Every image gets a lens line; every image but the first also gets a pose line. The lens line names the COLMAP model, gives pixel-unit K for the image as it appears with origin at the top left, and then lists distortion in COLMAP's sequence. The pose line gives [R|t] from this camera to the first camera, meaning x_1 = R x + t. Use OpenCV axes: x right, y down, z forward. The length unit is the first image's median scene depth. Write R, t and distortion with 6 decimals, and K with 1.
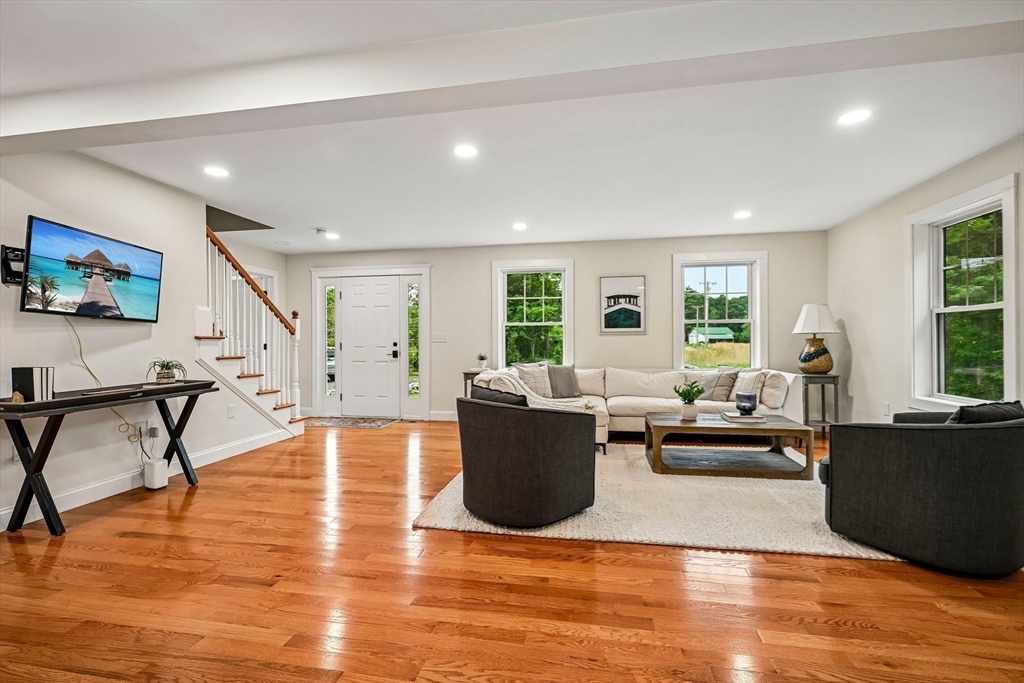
lens RADIAL K [[452.4, 0, 512.0], [0, 452.4, 341.5], [0, 0, 1]] dist [-0.000849, -0.000467]
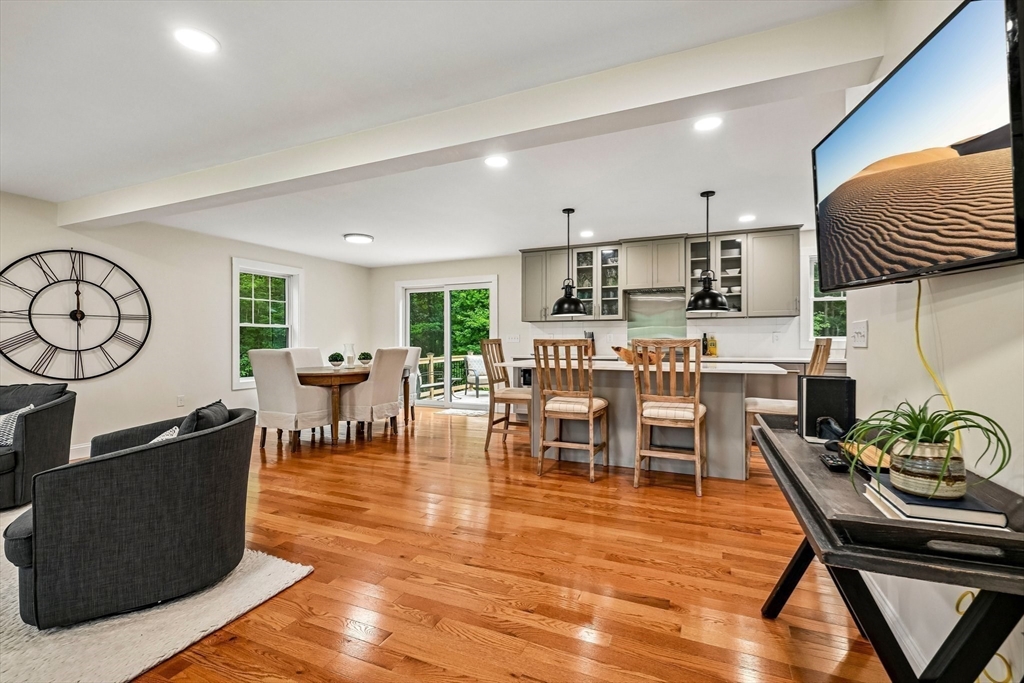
lens RADIAL K [[452.4, 0, 512.0], [0, 452.4, 341.5], [0, 0, 1]] dist [-0.000849, -0.000467]
pose [[-0.971390, 0.010516, 0.237256, -0.354132], [0.011630, 0.999927, 0.003293, 0.000467], [-0.237204, 0.005958, -0.971442, 0.789724]]
